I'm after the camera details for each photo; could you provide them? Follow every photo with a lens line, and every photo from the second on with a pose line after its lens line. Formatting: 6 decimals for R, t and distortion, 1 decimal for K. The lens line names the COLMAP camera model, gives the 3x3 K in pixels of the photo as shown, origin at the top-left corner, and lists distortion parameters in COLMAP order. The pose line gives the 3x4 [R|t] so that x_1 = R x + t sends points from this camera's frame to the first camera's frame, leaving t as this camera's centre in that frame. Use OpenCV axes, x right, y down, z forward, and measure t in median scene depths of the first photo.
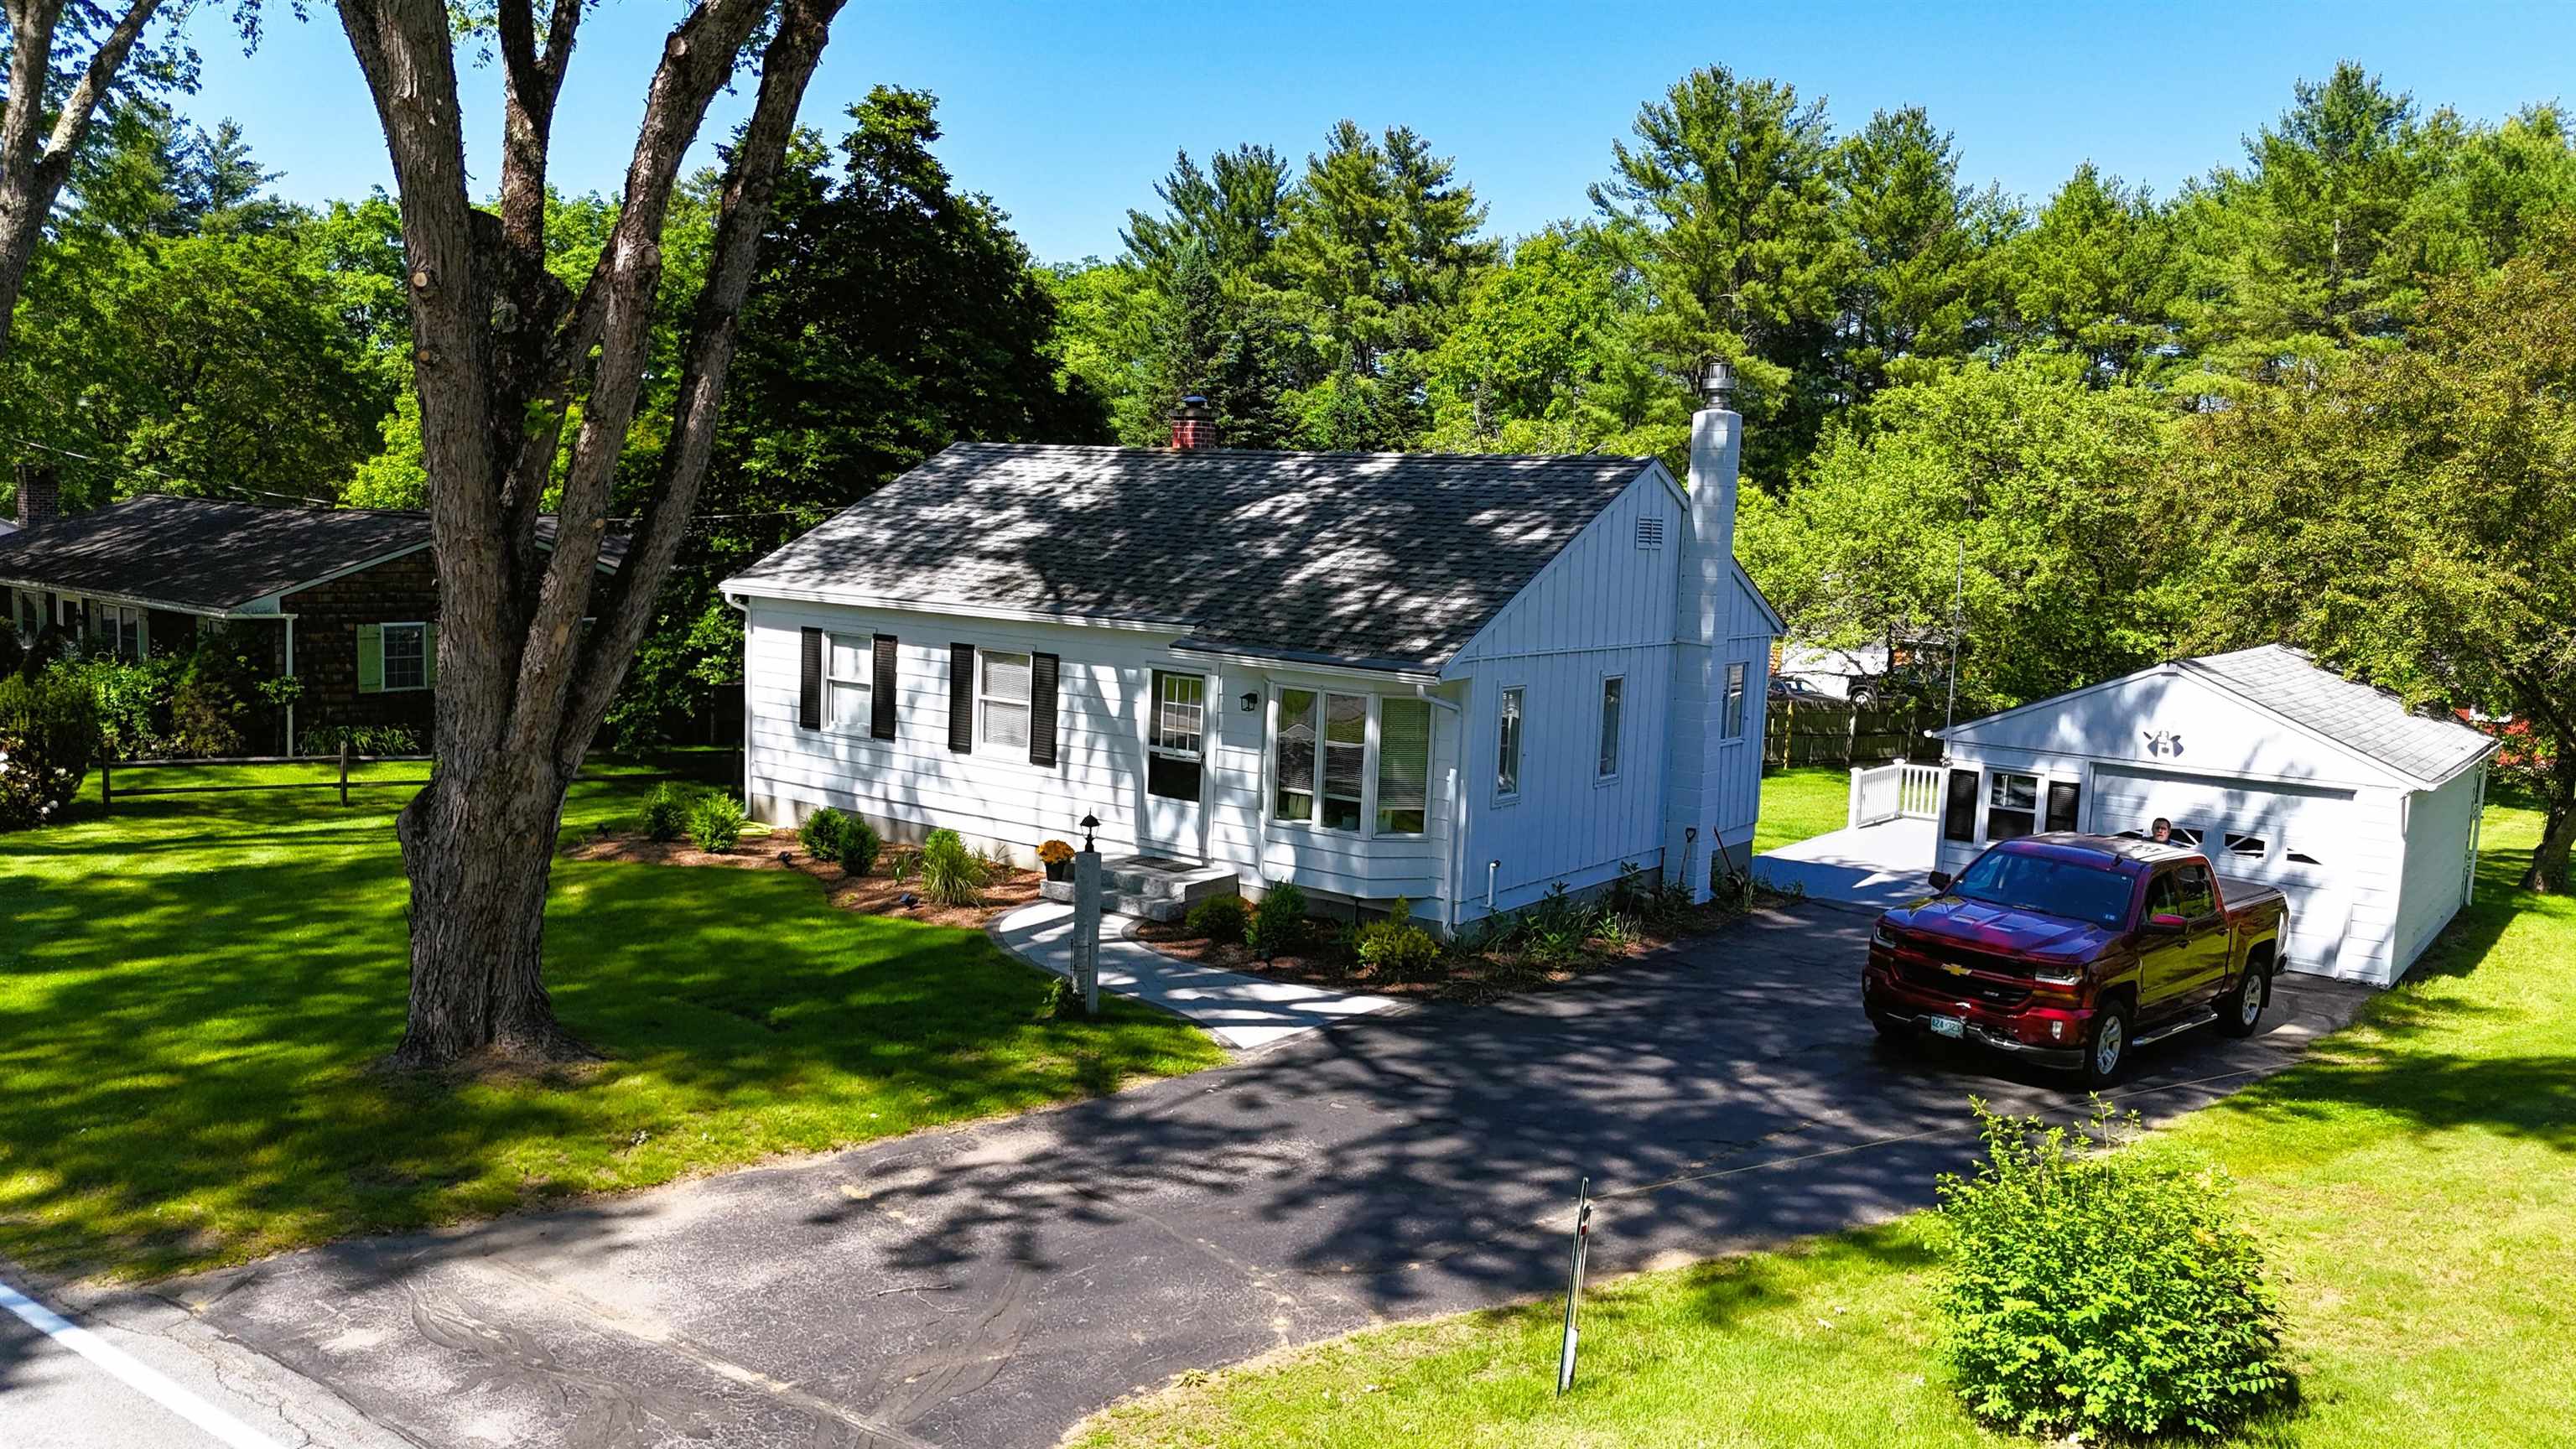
lens RADIAL K [[1978.4, 0, 1288.0], [0, 1978.4, 724.5], [0, 0, 1]] dist [-0.001027, -0.000658]
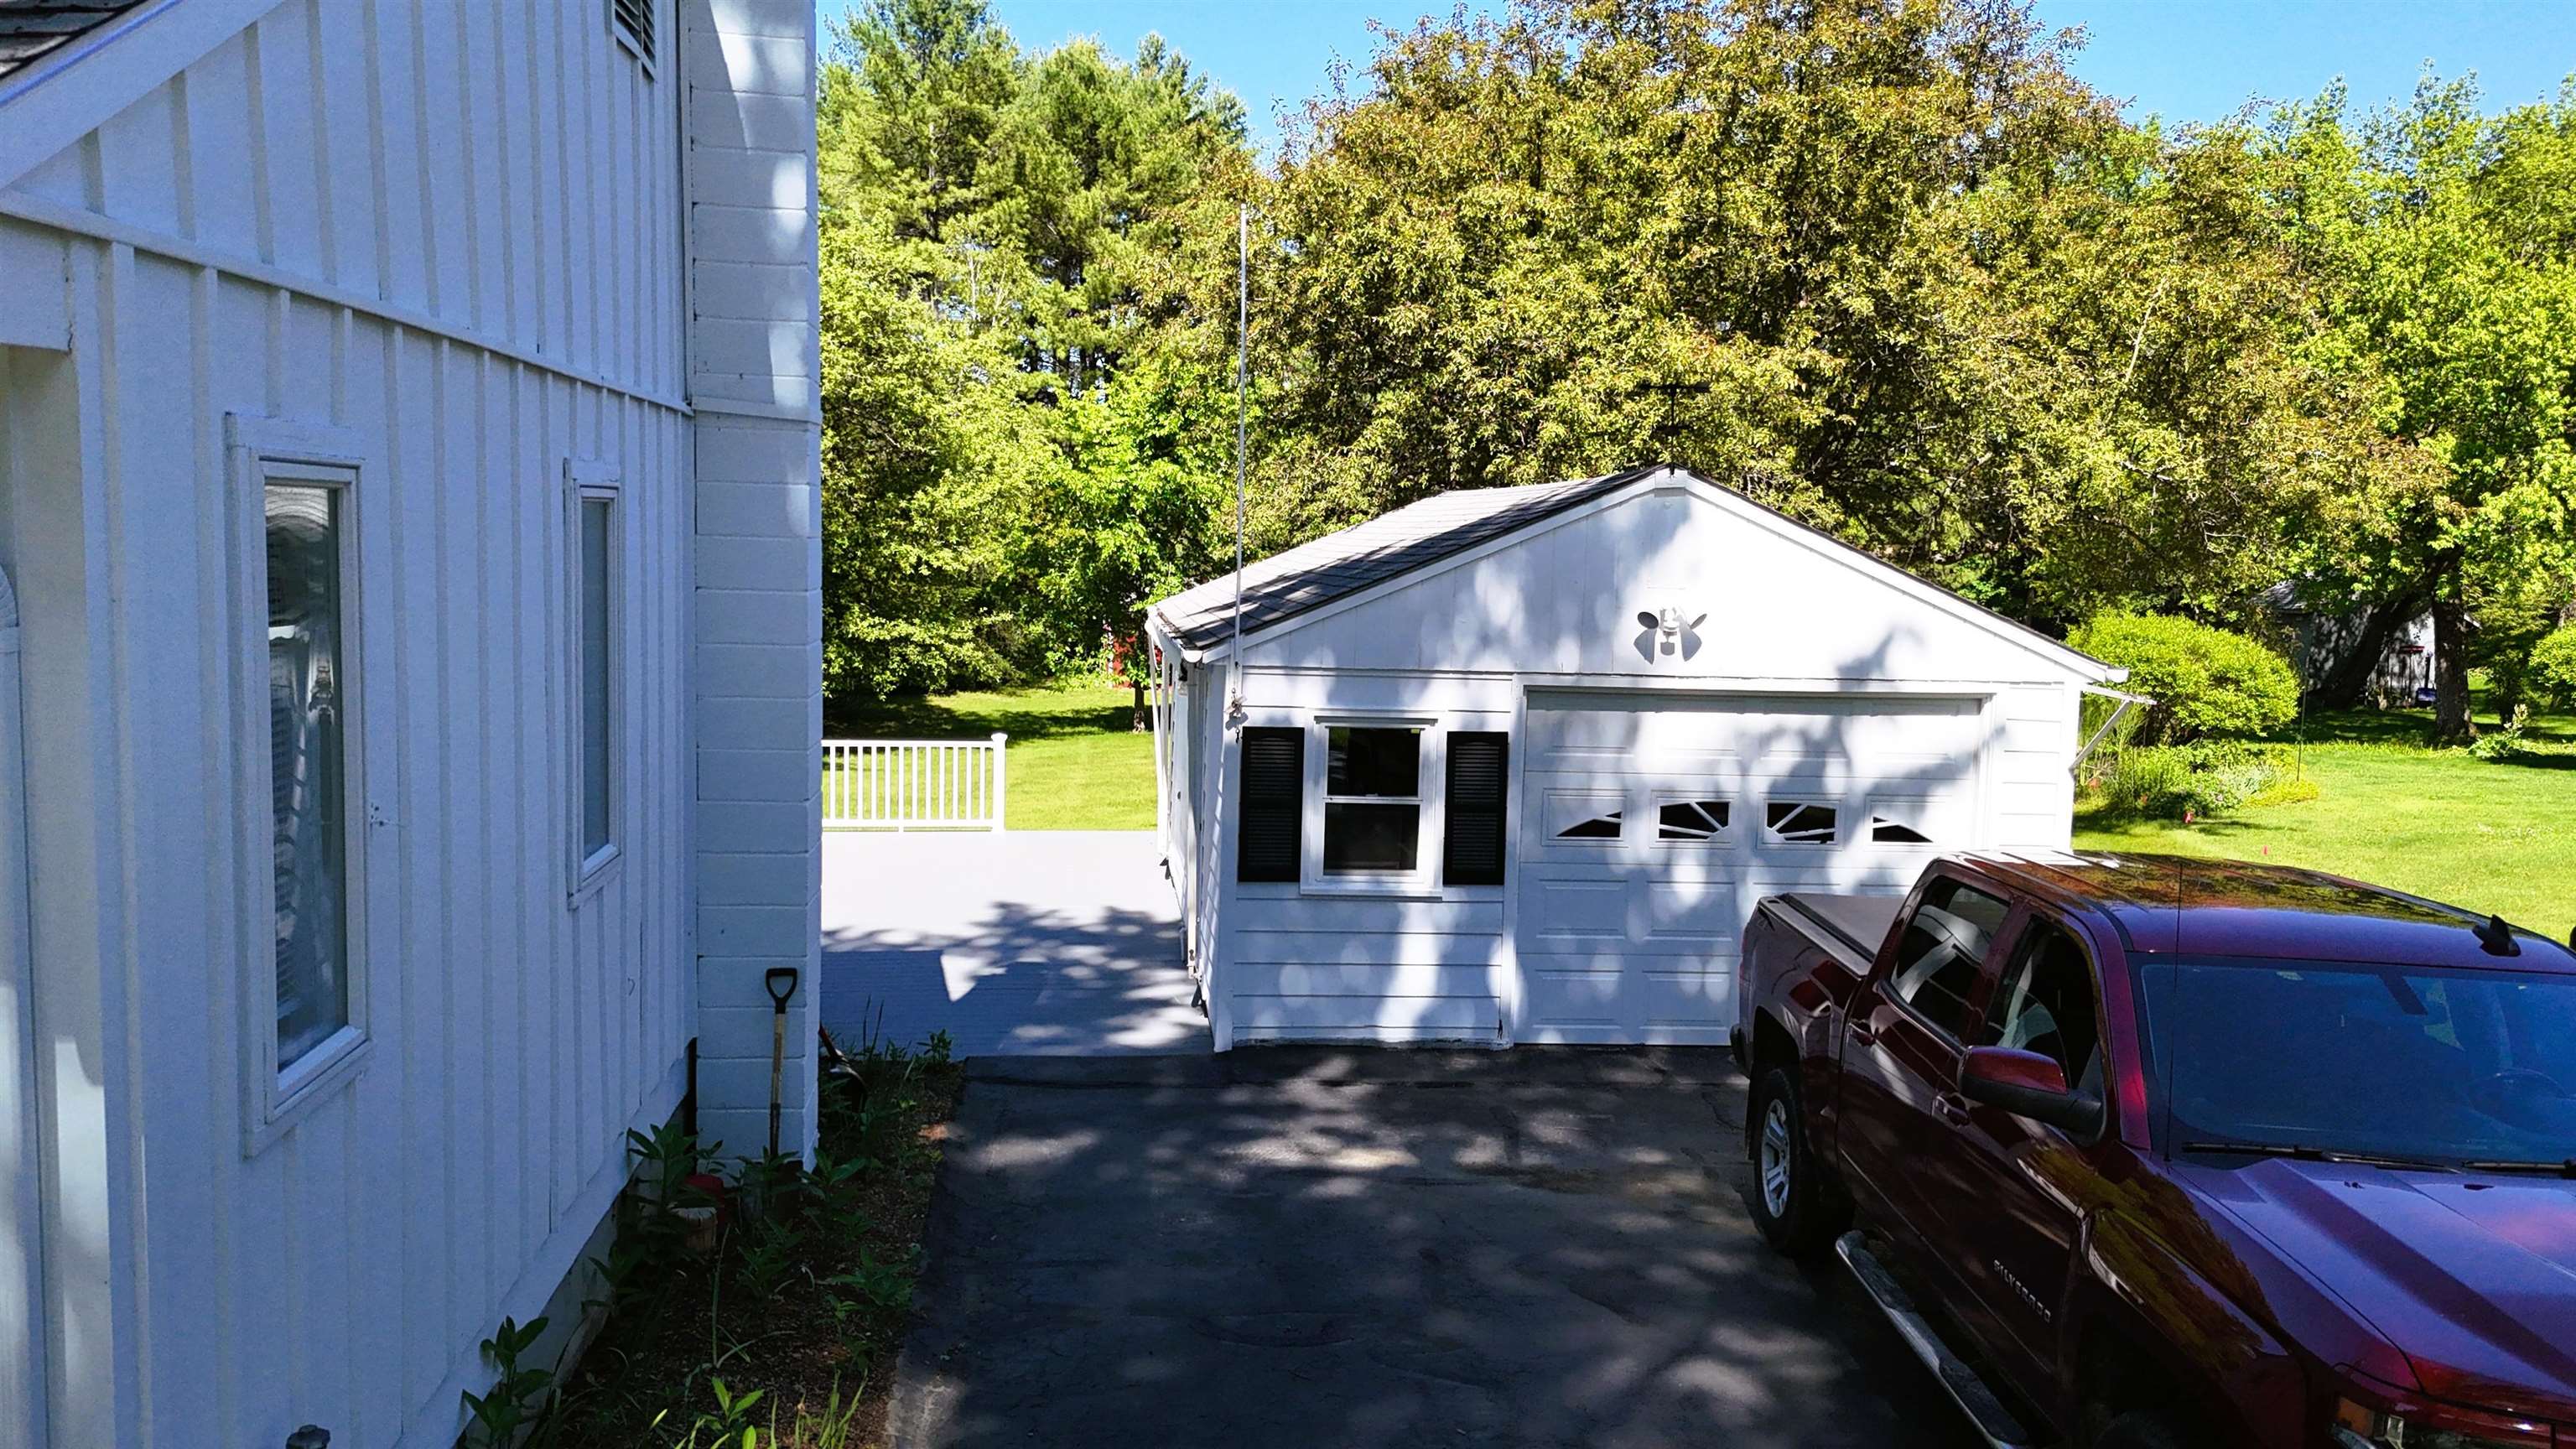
lens RADIAL K [[1978.4, 0, 1288.0], [0, 1978.4, 724.5], [0, 0, 1]] dist [-0.001027, -0.000658]
pose [[0.739103, -0.081890, 0.668596, 0.042295], [0.076163, 0.996377, 0.037843, 0.006299], [-0.669273, 0.022953, 0.742662, 0.667489]]
